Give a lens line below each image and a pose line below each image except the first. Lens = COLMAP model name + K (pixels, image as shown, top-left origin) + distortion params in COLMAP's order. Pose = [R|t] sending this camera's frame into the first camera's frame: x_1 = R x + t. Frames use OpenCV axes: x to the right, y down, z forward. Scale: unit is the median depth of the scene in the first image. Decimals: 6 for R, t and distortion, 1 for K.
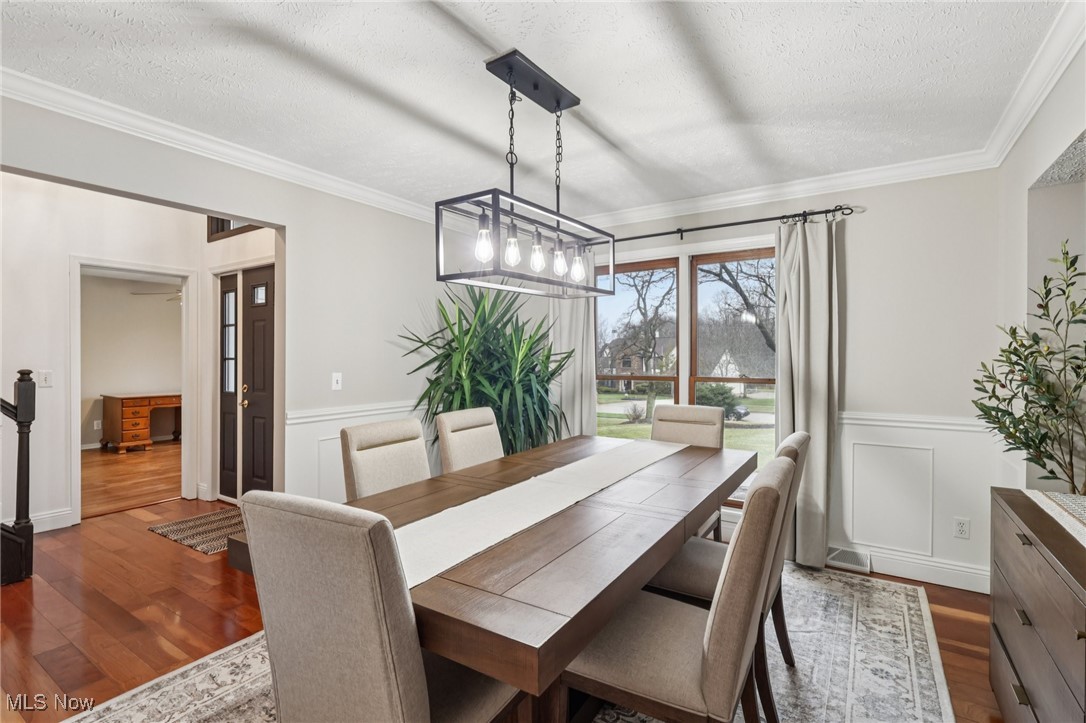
lens RADIAL K [[504.8, 0, 541.8], [0, 504.8, 355.8], [0, 0, 1]] dist [-0.002262, -0.000462]
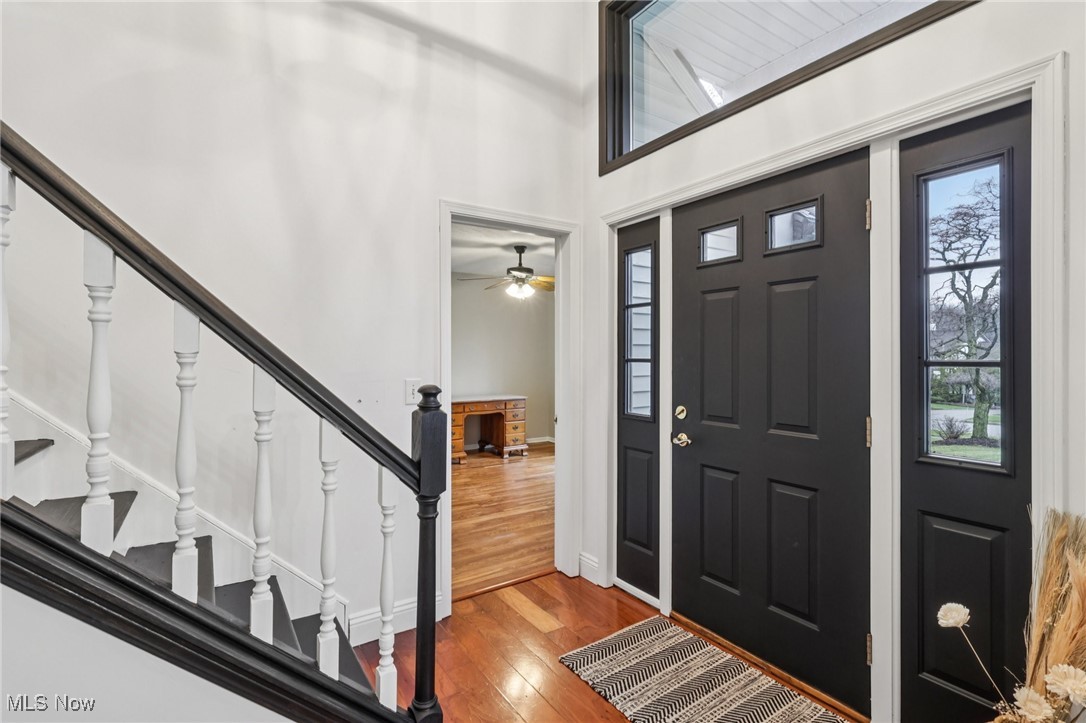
lens RADIAL K [[504.8, 0, 538.7], [0, 504.8, 350.7], [0, 0, 1]] dist [-0.002262, -0.000462]
pose [[0.916811, -0.004910, -0.399292, -0.481163], [0.001974, 0.999968, -0.007765, -0.001296], [0.399317, 0.006331, 0.916791, 0.390659]]
